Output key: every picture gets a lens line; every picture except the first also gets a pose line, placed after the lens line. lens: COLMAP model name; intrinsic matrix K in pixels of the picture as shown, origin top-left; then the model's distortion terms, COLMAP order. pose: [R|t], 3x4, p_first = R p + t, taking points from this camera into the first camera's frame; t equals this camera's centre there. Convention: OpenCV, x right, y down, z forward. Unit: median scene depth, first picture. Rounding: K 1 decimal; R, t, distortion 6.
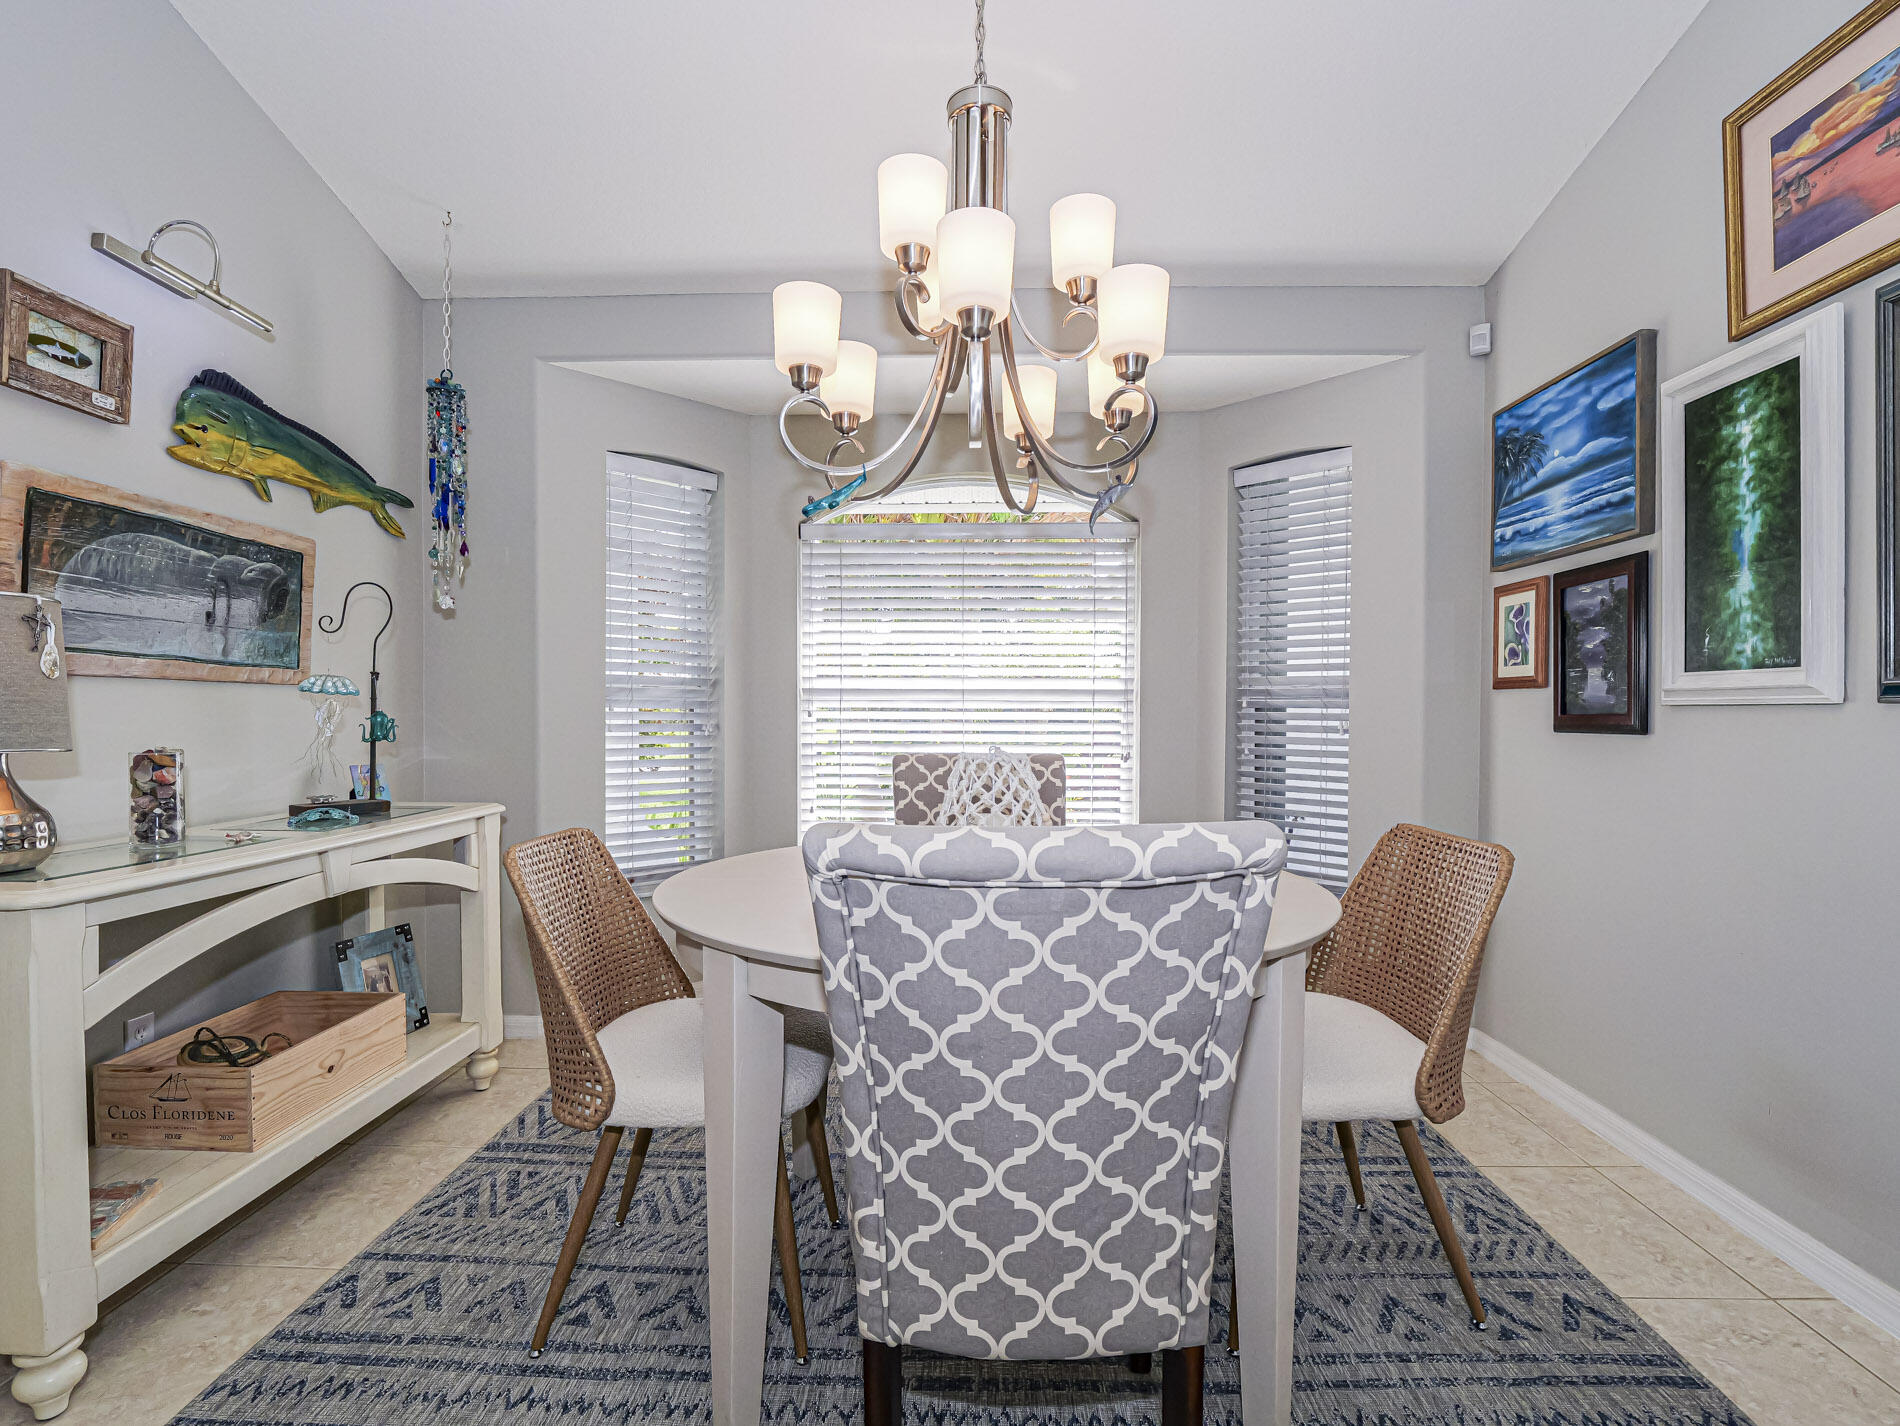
lens RADIAL K [[927.5, 0, 947.3], [0, 927.5, 718.9], [0, 0, 1]] dist [-0.018771, 0.000628]
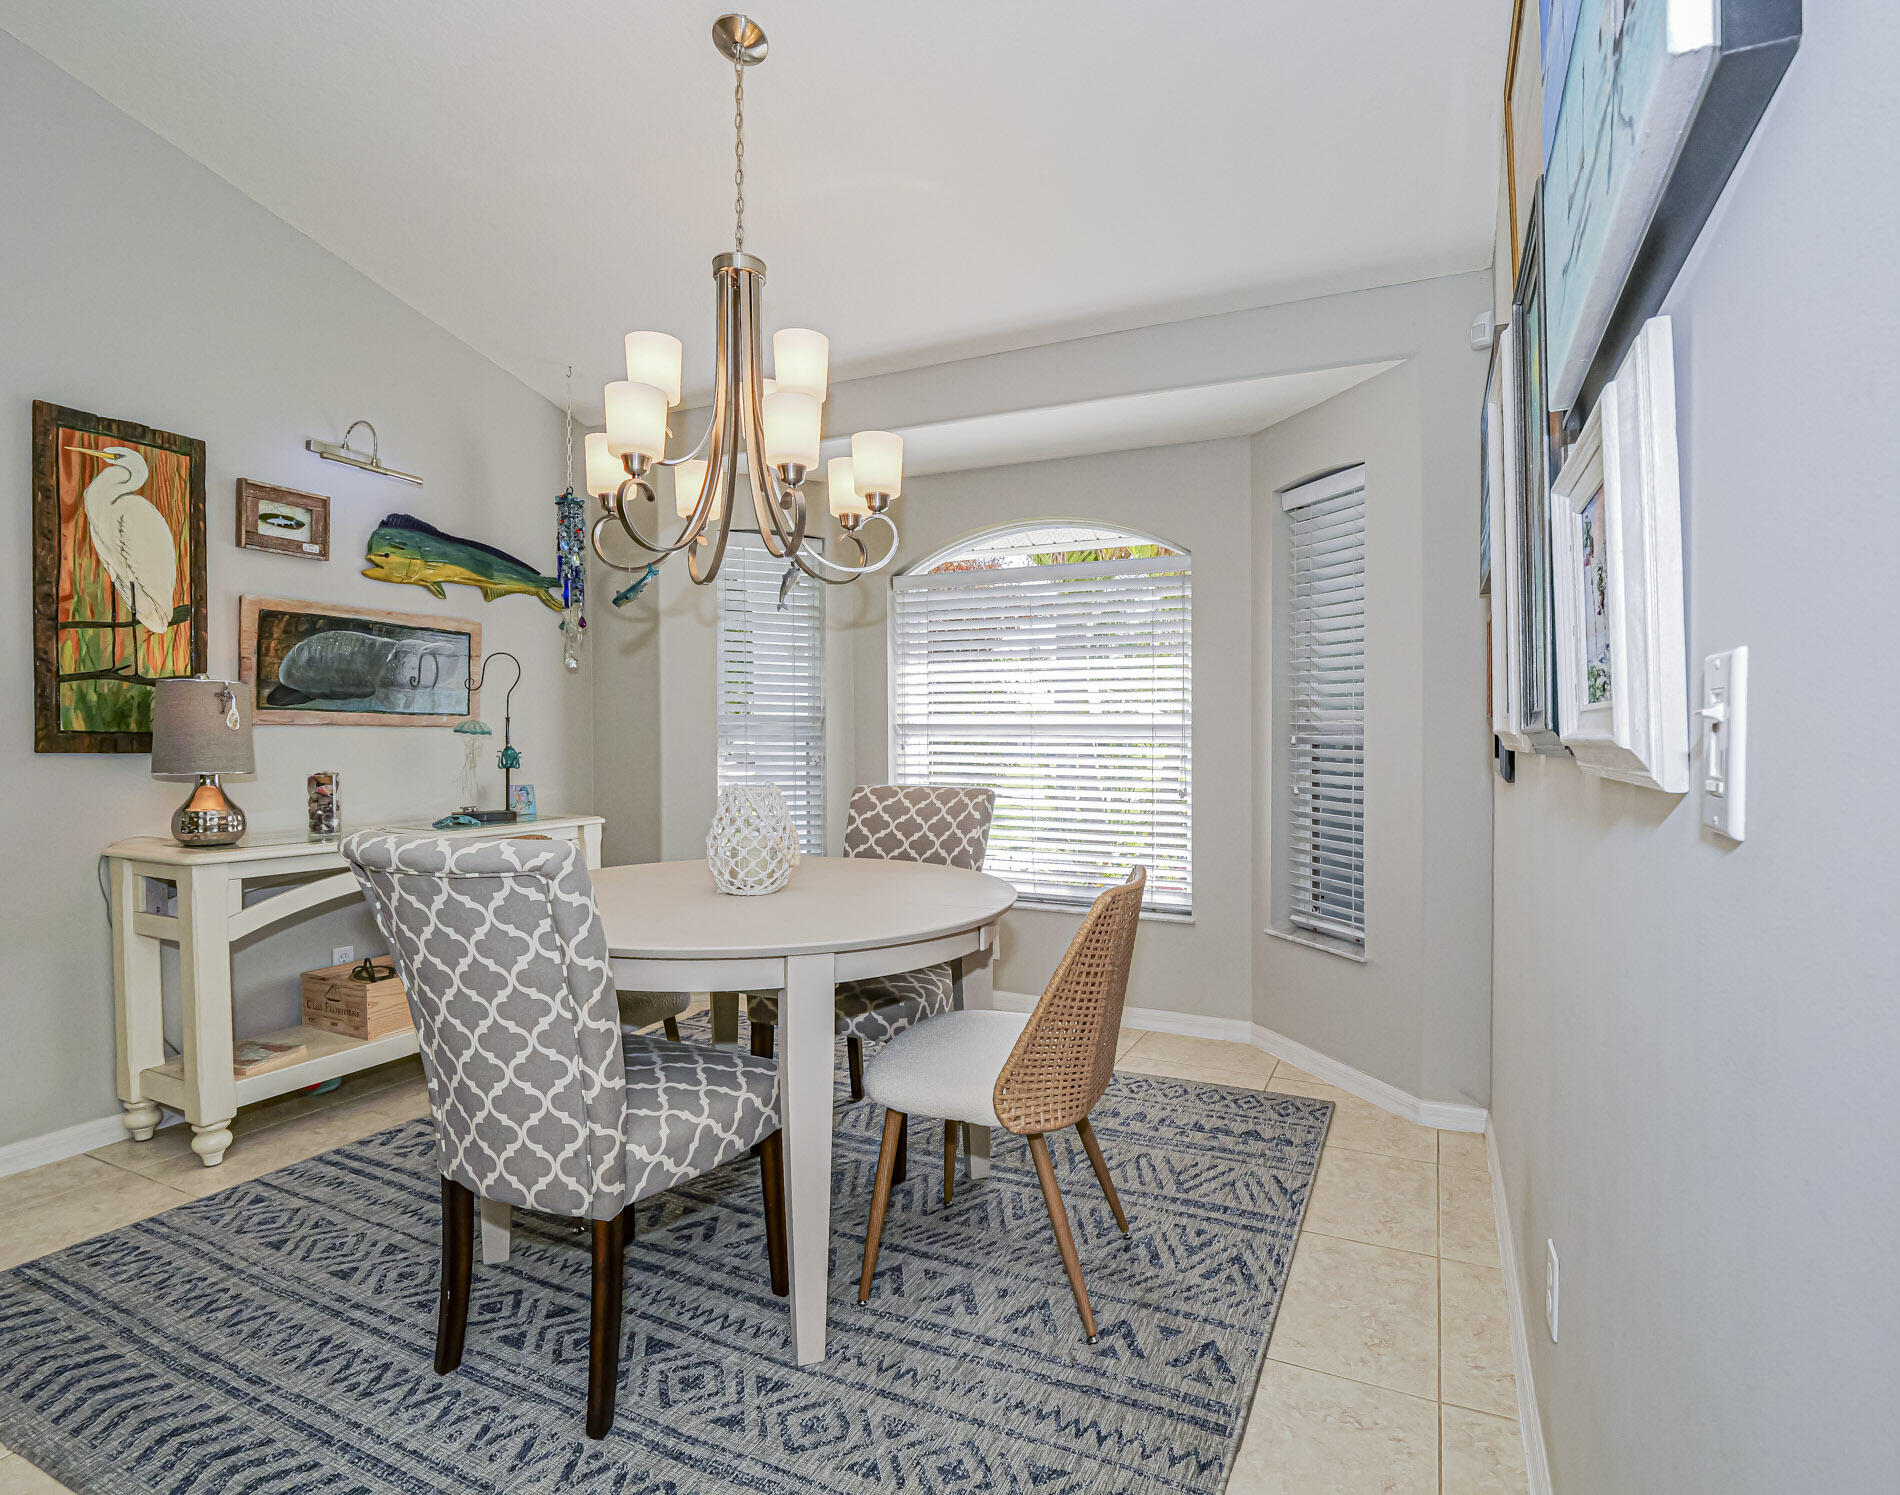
lens RADIAL K [[955.3, 0, 950.0], [0, 955.3, 747.5], [0, 0, 1]] dist [-0.021070, -0.000645]
pose [[0.919840, 0.006144, -0.392245, 0.699473], [-0.004780, 0.999979, 0.004455, -0.020446], [0.392264, -0.002223, 0.919850, -0.056436]]
